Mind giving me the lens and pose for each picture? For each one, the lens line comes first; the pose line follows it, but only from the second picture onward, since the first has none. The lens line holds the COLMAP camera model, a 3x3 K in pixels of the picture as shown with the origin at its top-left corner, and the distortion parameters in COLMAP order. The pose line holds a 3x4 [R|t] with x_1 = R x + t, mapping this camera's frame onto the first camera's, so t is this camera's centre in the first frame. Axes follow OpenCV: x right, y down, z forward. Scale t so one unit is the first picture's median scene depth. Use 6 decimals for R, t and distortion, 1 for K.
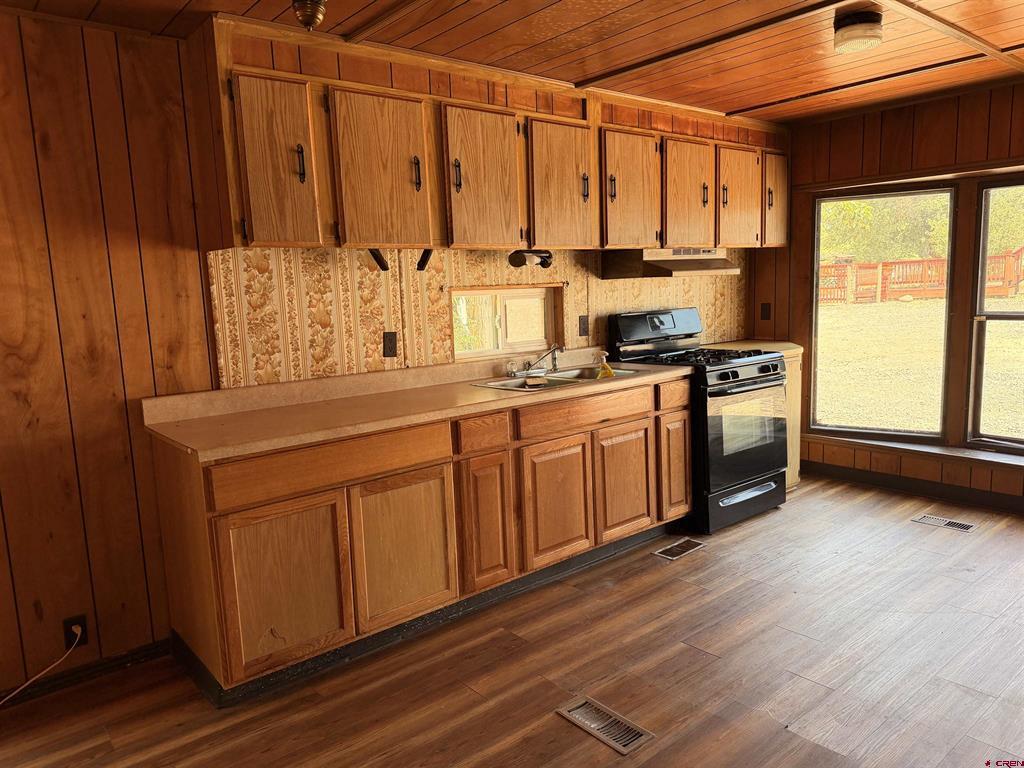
lens RADIAL K [[723.6, 0, 513.4], [0, 723.6, 385.4], [0, 0, 1]] dist [0.008627, -0.005058]
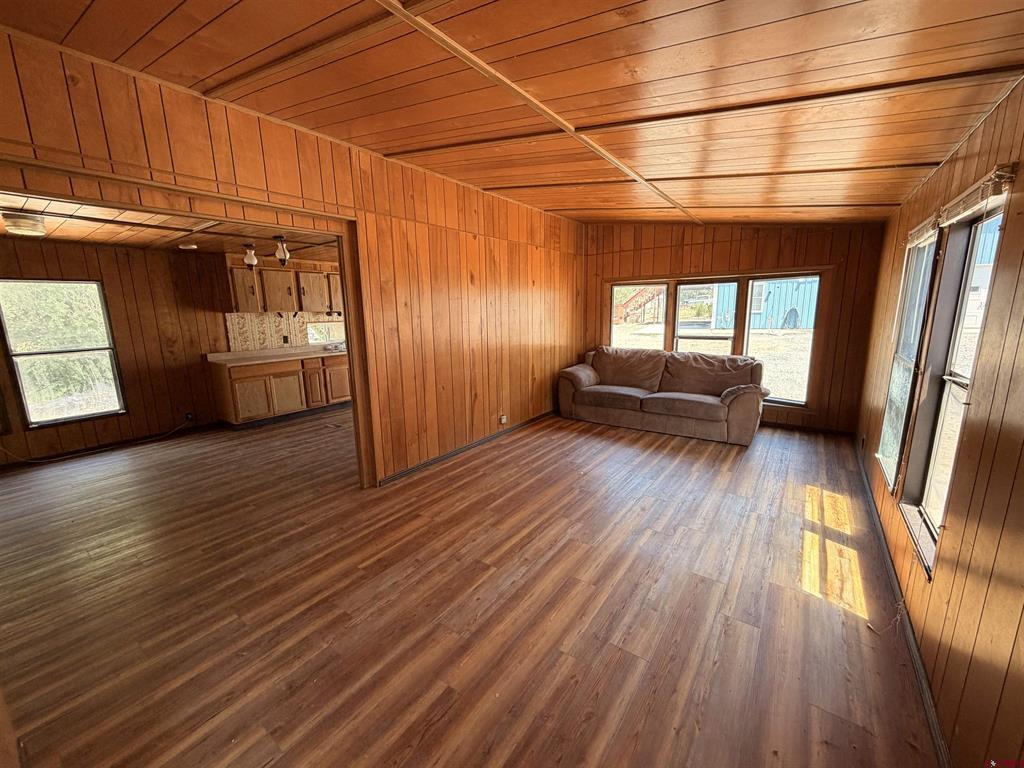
lens RADIAL K [[408.7, 0, 509.0], [0, 408.7, 385.5], [0, 0, 1]] dist [-0.001712, 0.000029]
pose [[0.971015, -0.020151, 0.238167, 0.458214], [0.009991, 0.998991, 0.043787, 0.100686], [-0.238809, -0.040139, 0.970237, -1.323858]]
